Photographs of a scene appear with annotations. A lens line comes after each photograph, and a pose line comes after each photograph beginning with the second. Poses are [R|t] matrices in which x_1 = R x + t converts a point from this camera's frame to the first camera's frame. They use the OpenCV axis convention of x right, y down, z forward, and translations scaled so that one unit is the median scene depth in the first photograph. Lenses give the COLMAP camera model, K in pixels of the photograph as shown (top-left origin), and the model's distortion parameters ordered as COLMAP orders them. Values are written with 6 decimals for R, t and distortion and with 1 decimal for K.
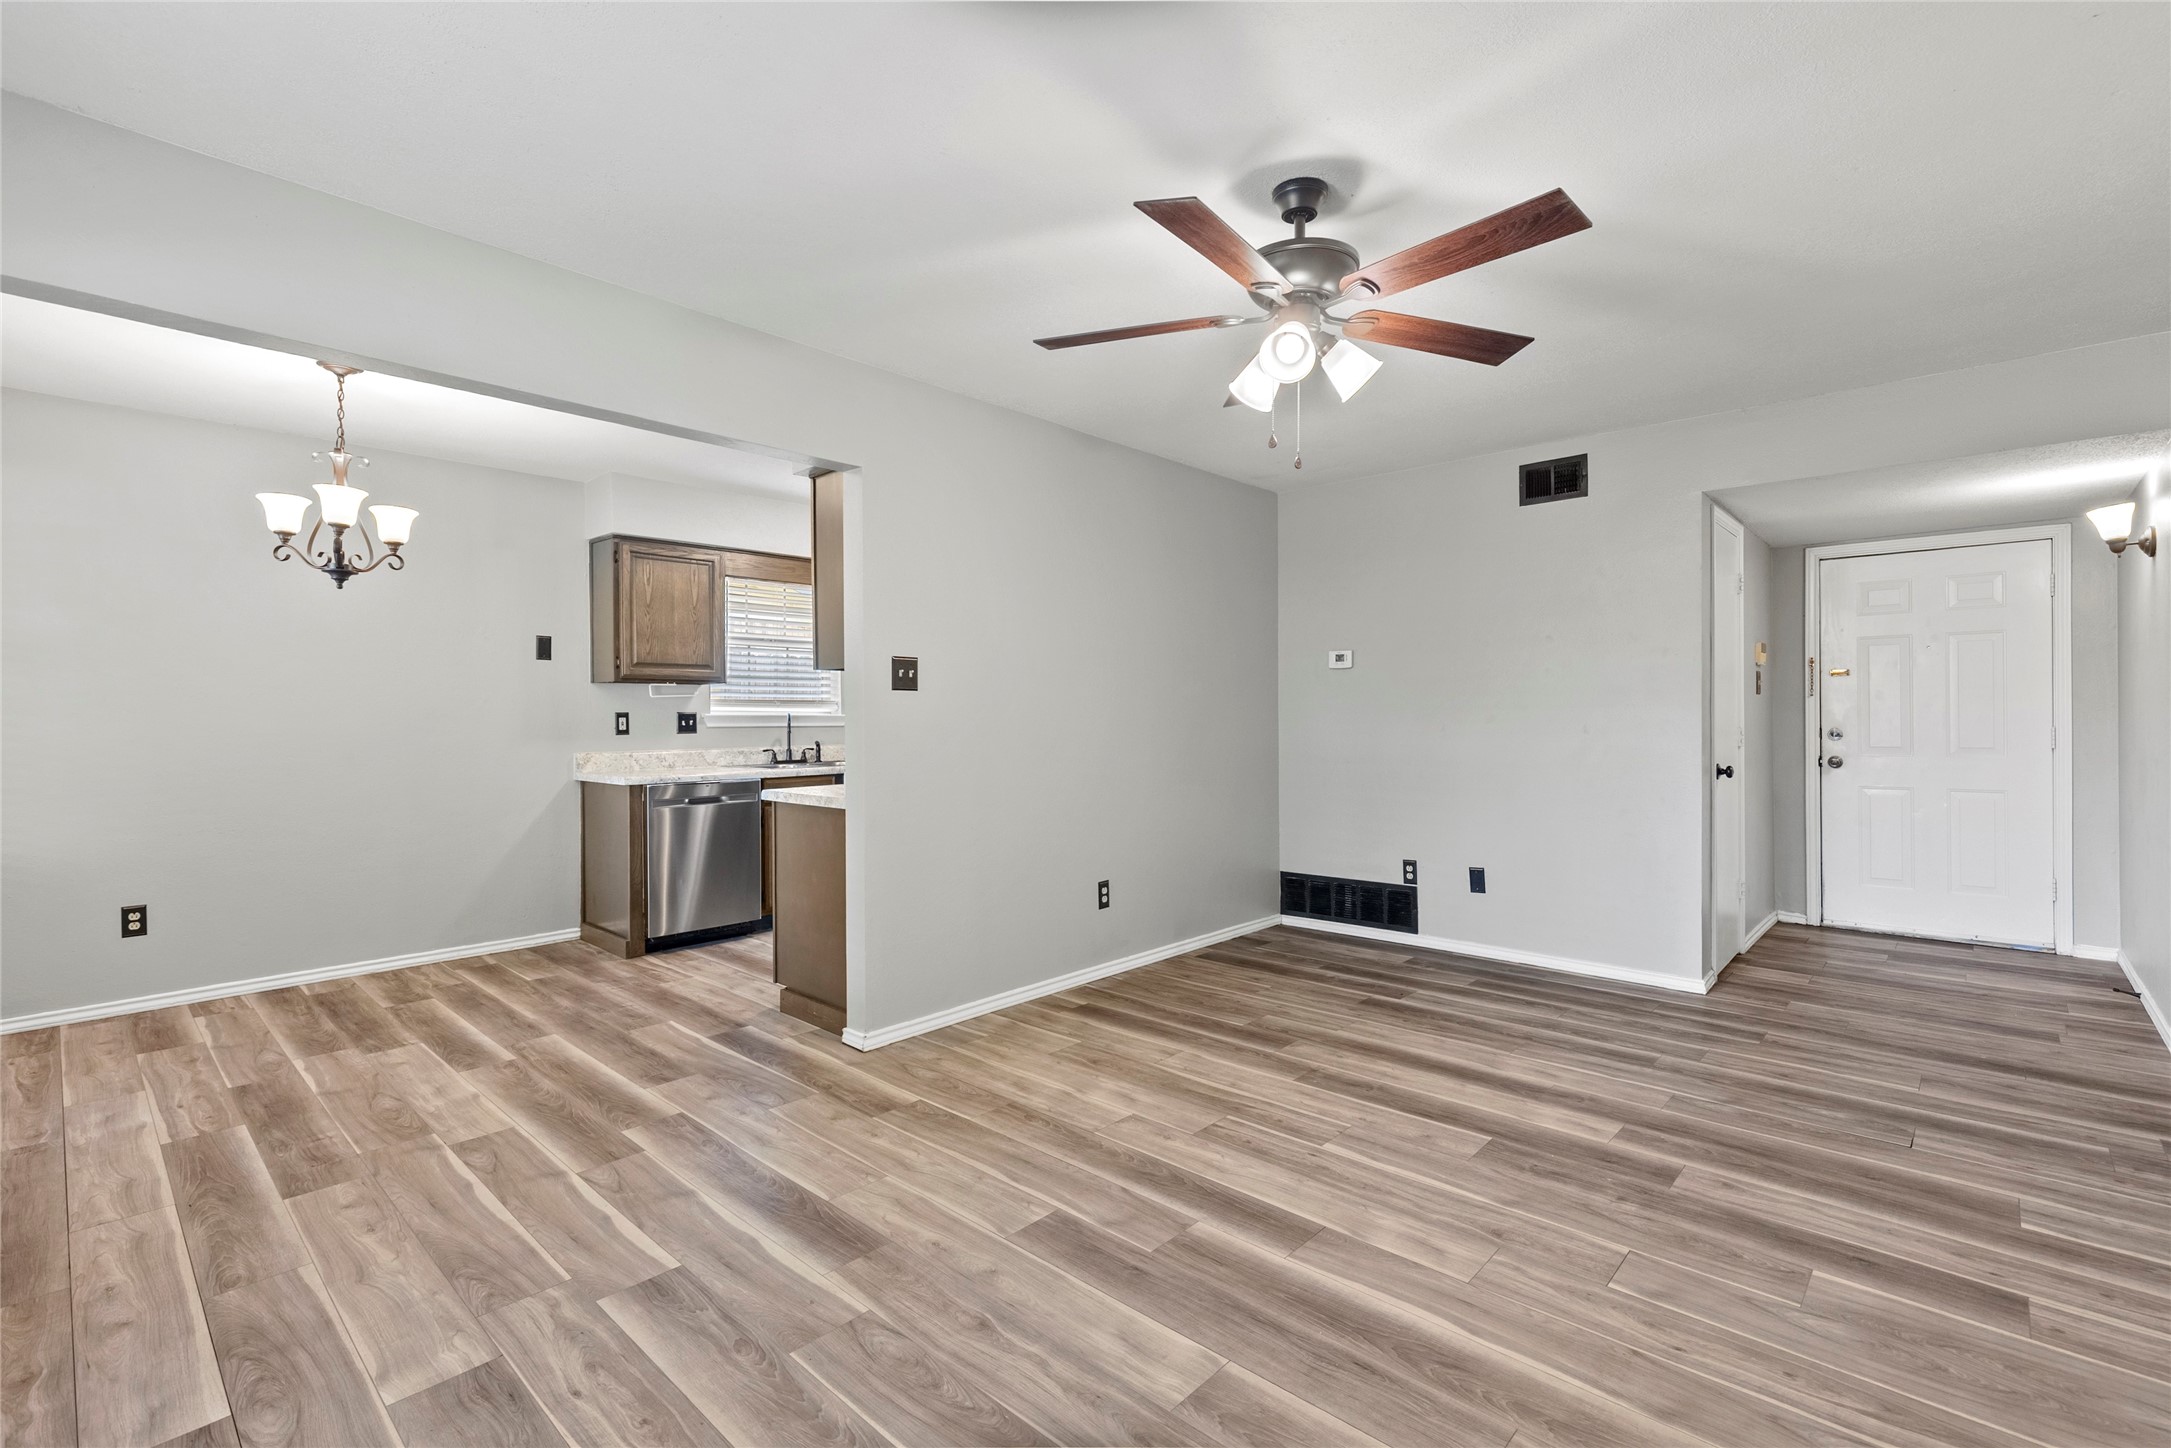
lens RADIAL K [[973.4, 0, 1077.3], [0, 973.4, 713.4], [0, 0, 1]] dist [0.006412, -0.000977]
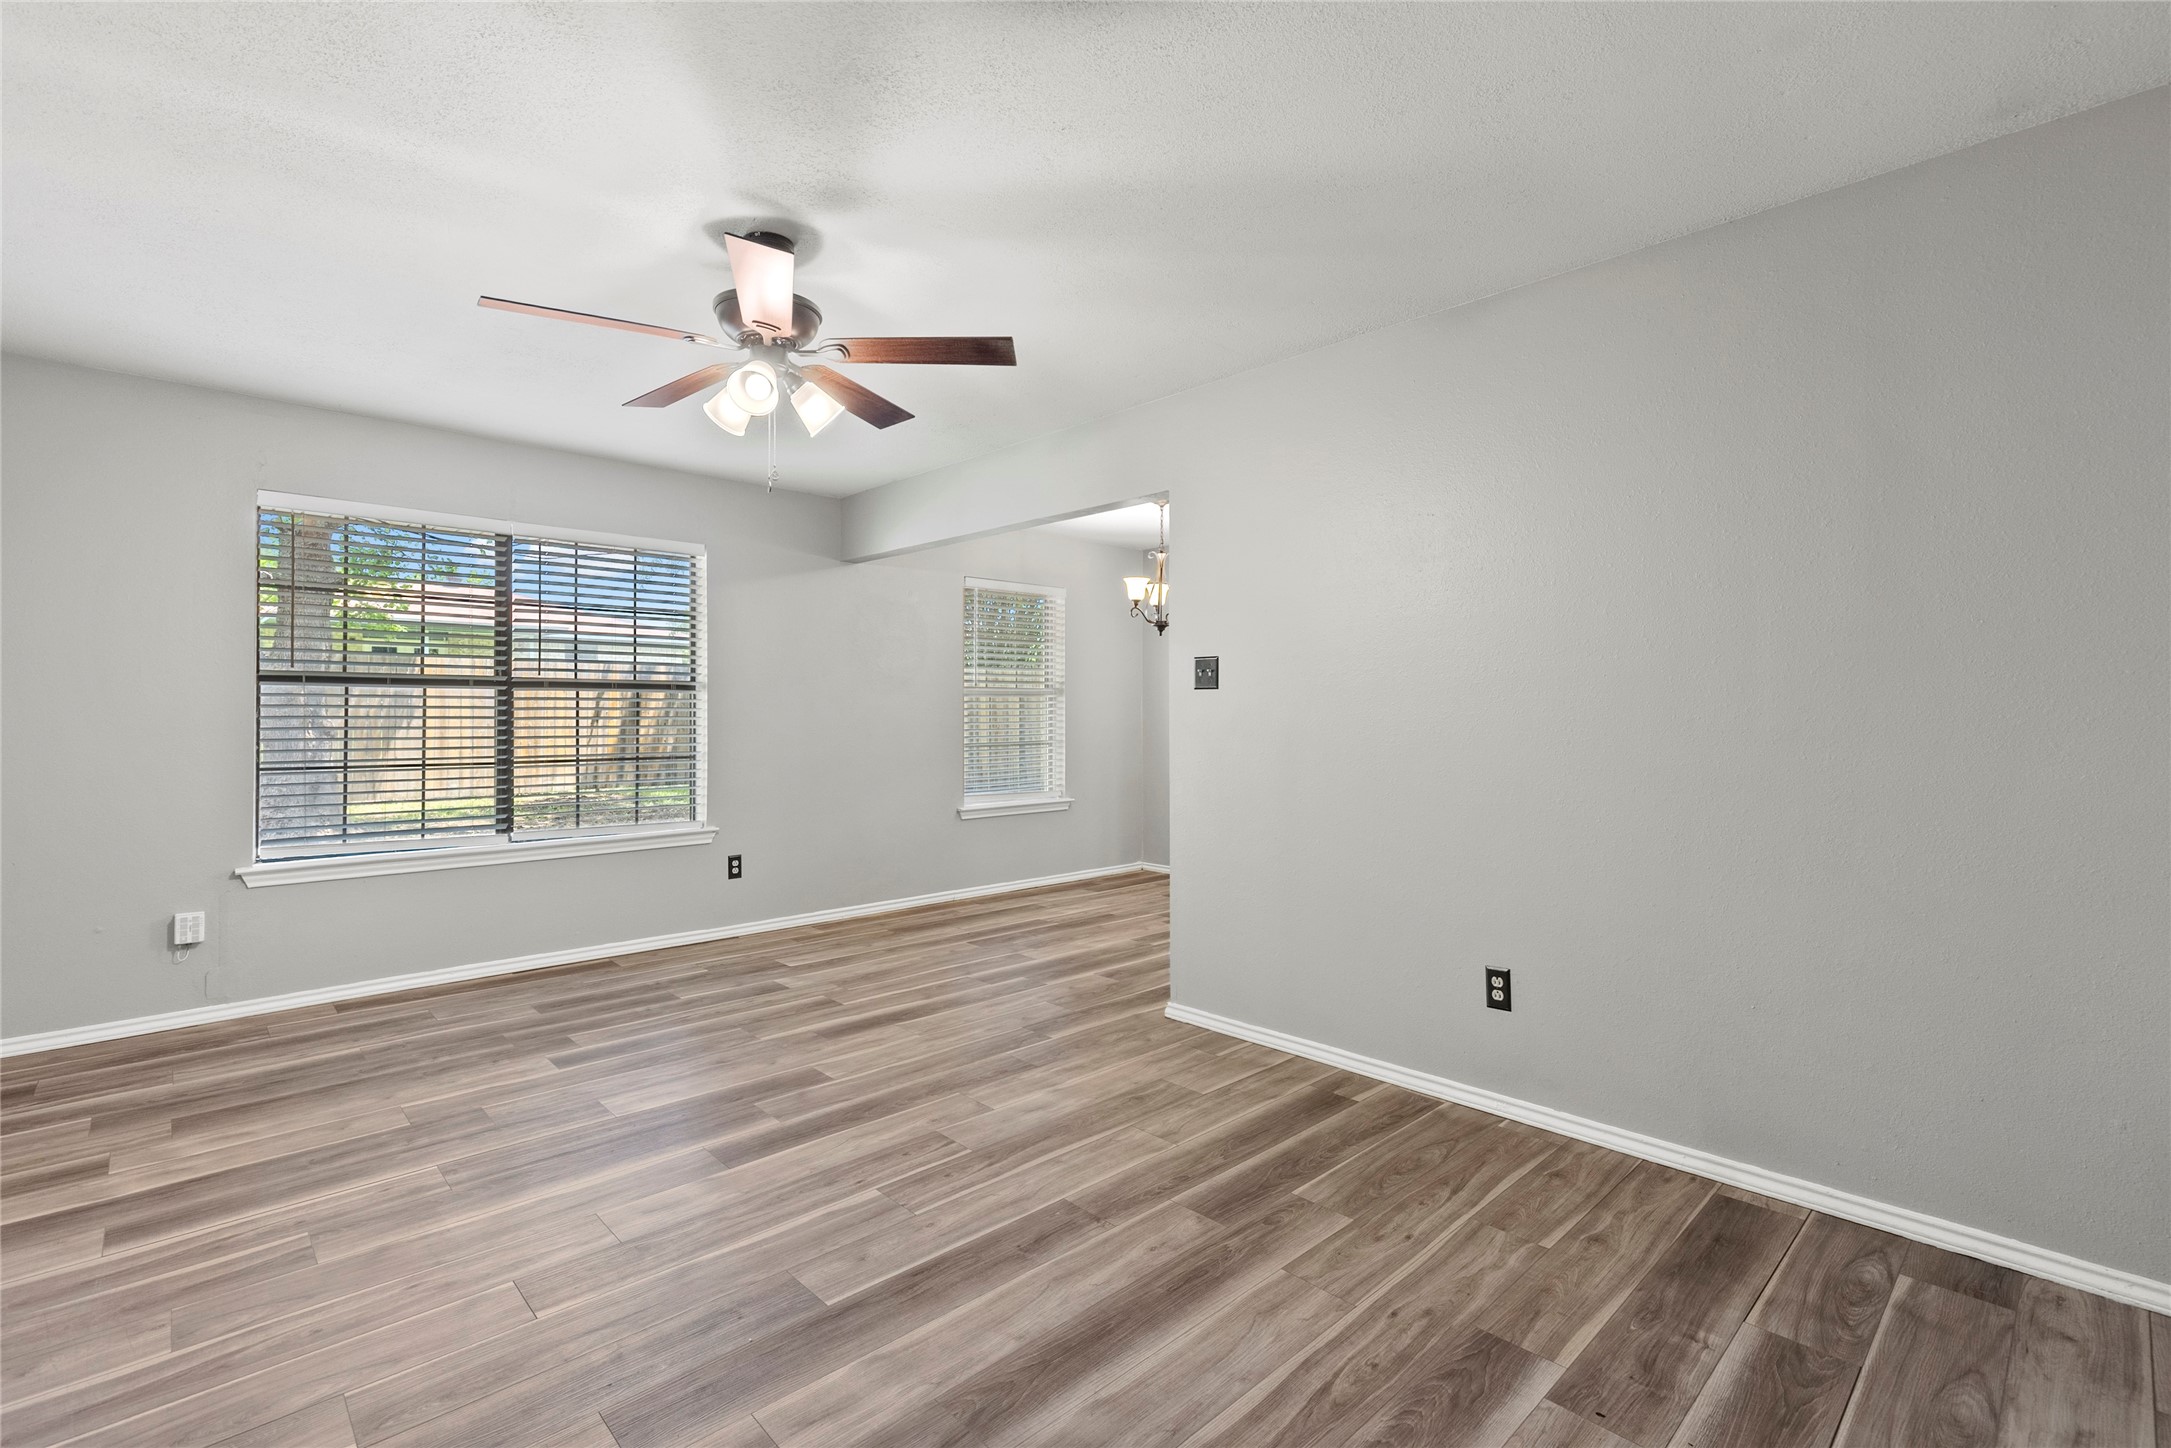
lens RADIAL K [[973.4, 0, 1077.3], [0, 973.4, 713.4], [0, 0, 1]] dist [0.006412, -0.000977]
pose [[-0.062683, 0.003313, -0.998028, 0.924586], [0.001644, 0.999993, 0.003216, -0.000787], [0.998032, -0.001439, -0.062688, 1.007620]]
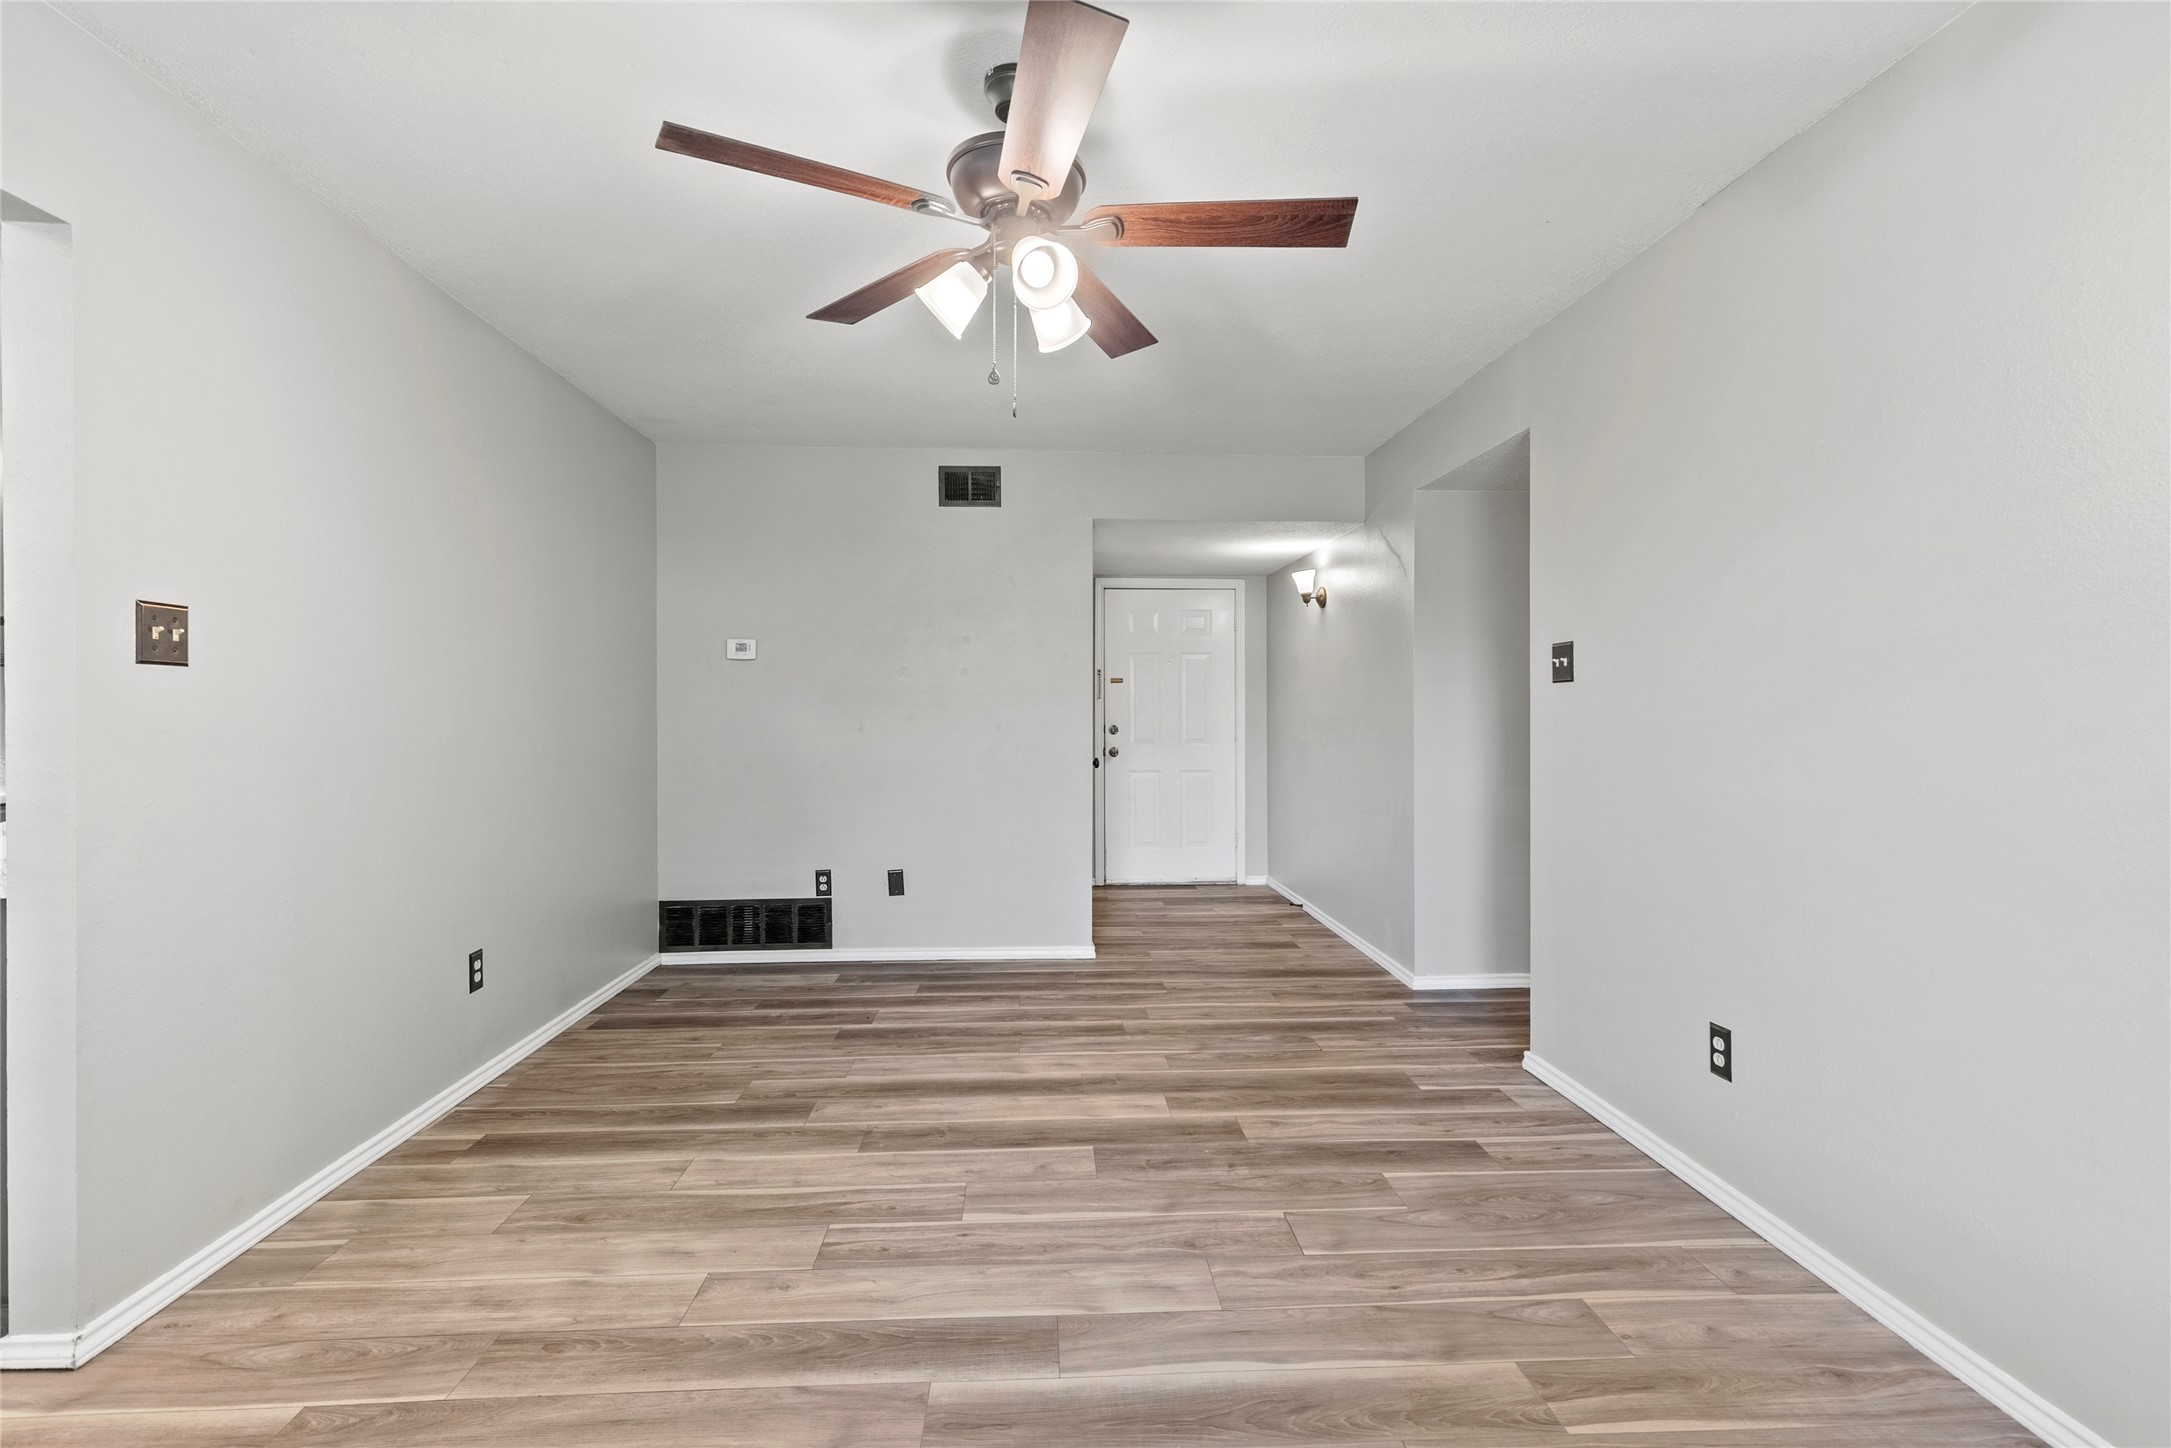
lens RADIAL K [[976.2, 0, 1085.9], [0, 976.2, 711.2], [0, 0, 1]] dist [0.008236, -0.001020]
pose [[0.690022, 0.004874, 0.723772, -0.238255], [-0.004489, 0.999987, -0.002455, 0.001421], [-0.723775, -0.001556, 0.690034, 0.270612]]
